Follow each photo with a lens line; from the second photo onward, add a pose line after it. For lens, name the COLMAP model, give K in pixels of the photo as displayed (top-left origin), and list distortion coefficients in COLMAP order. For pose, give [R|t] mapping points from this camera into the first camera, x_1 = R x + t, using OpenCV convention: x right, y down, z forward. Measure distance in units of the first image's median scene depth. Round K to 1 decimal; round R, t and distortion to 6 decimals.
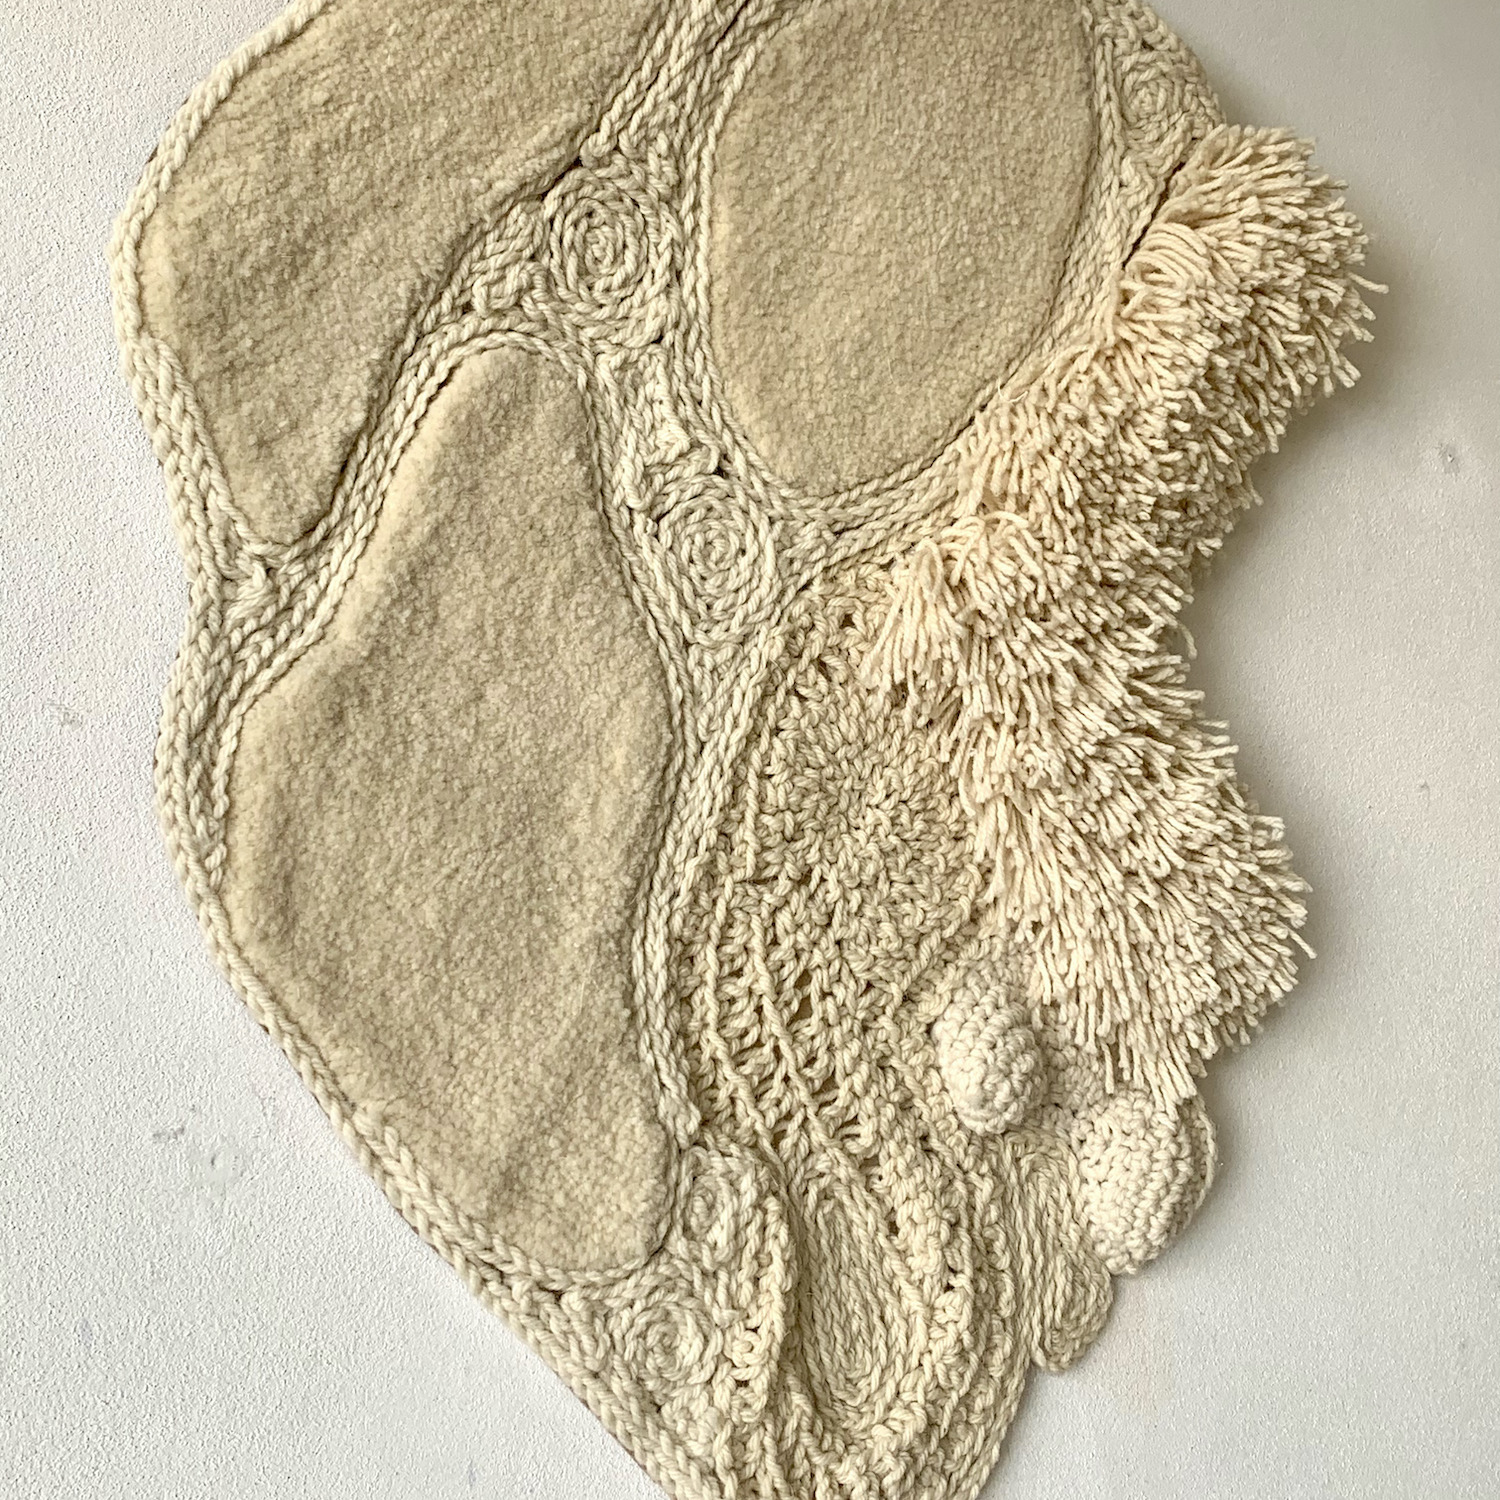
lens RADIAL K [[2277.8, 0, 726.5], [0, 2277.8, 662.9], [0, 0, 1]] dist [0.075183, 0.000000]
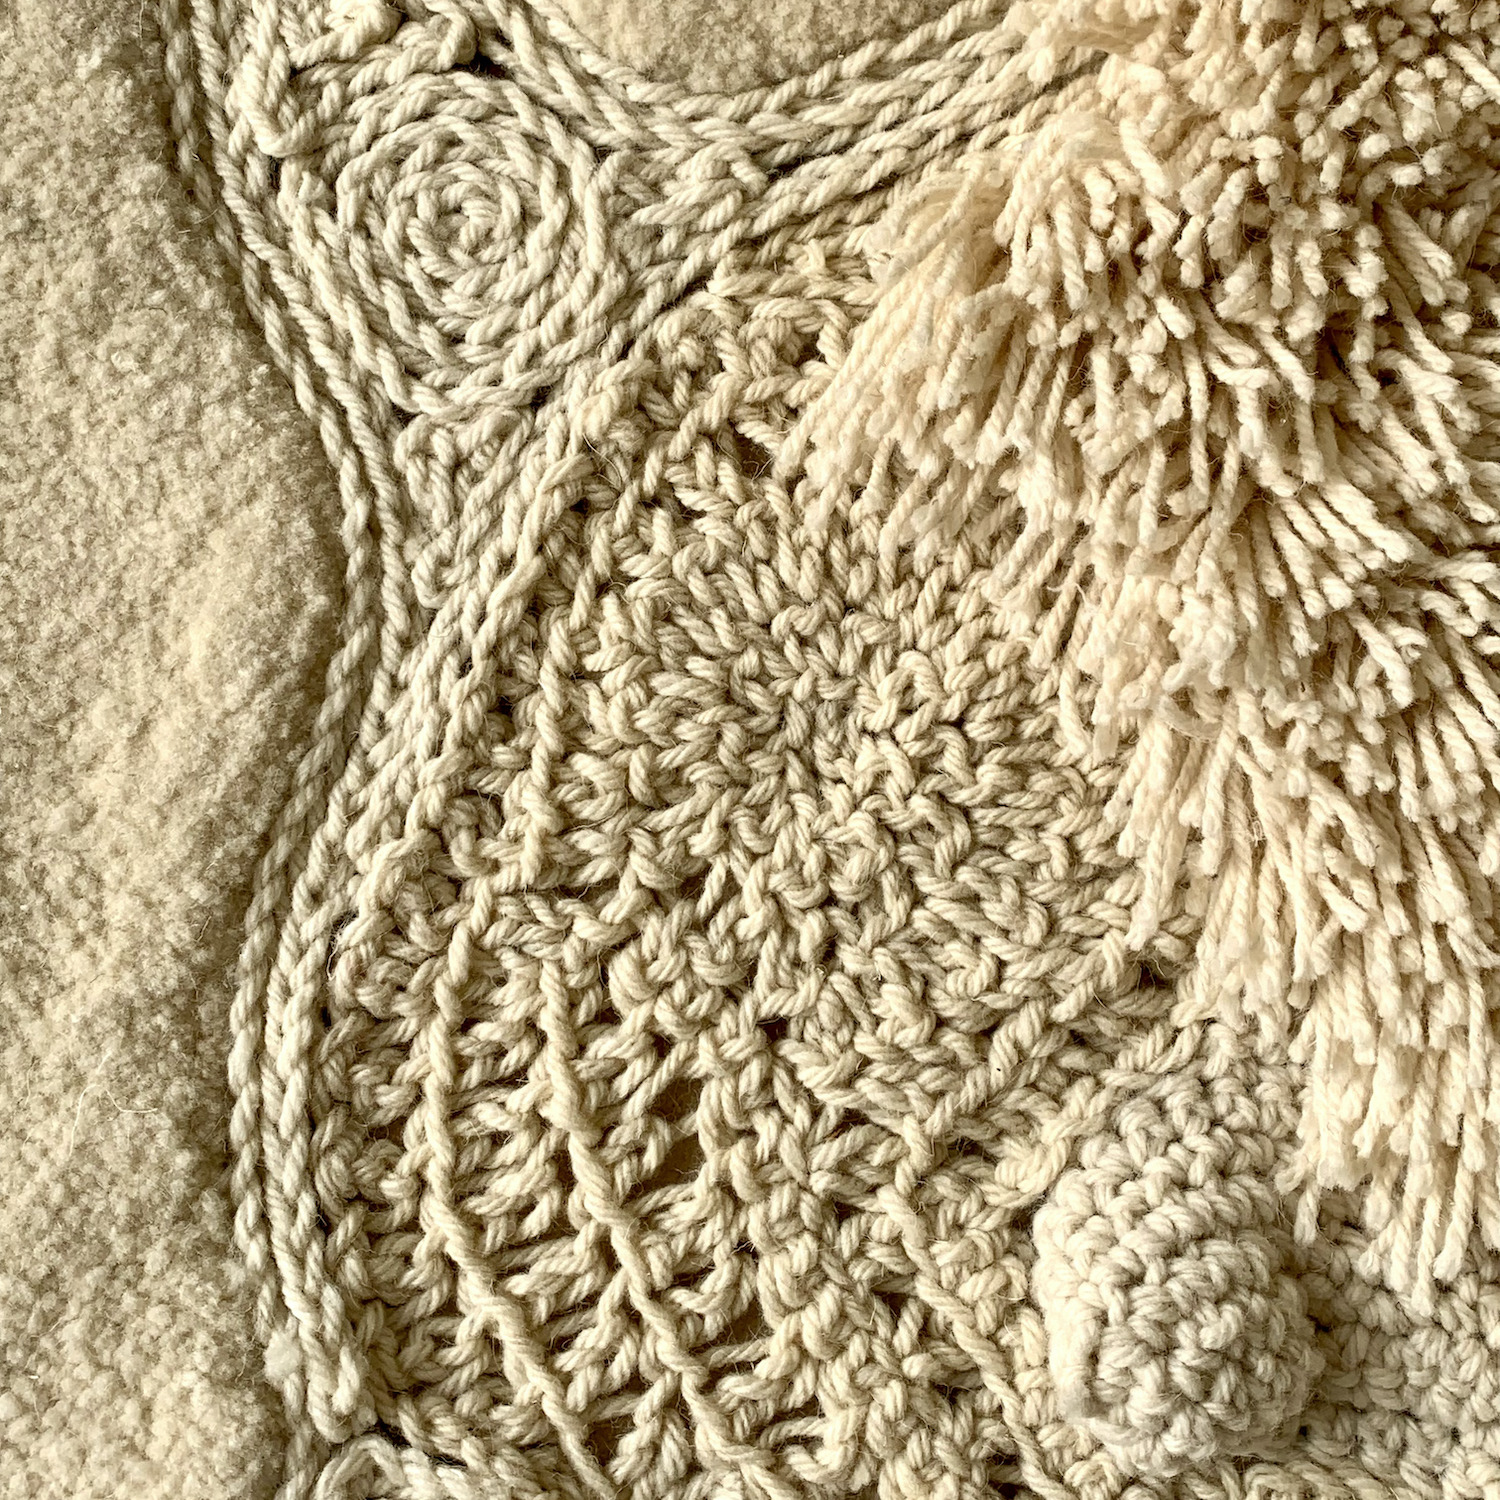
lens RADIAL K [[2277.8, 0, 729.1], [0, 2277.8, 591.4], [0, 0, 1]] dist [0.075183, 0.000000]
pose [[0.819188, -0.041765, -0.572002, 0.326496], [0.044969, 0.998952, -0.008538, 0.037862], [0.571759, -0.018729, 0.820208, 0.626313]]
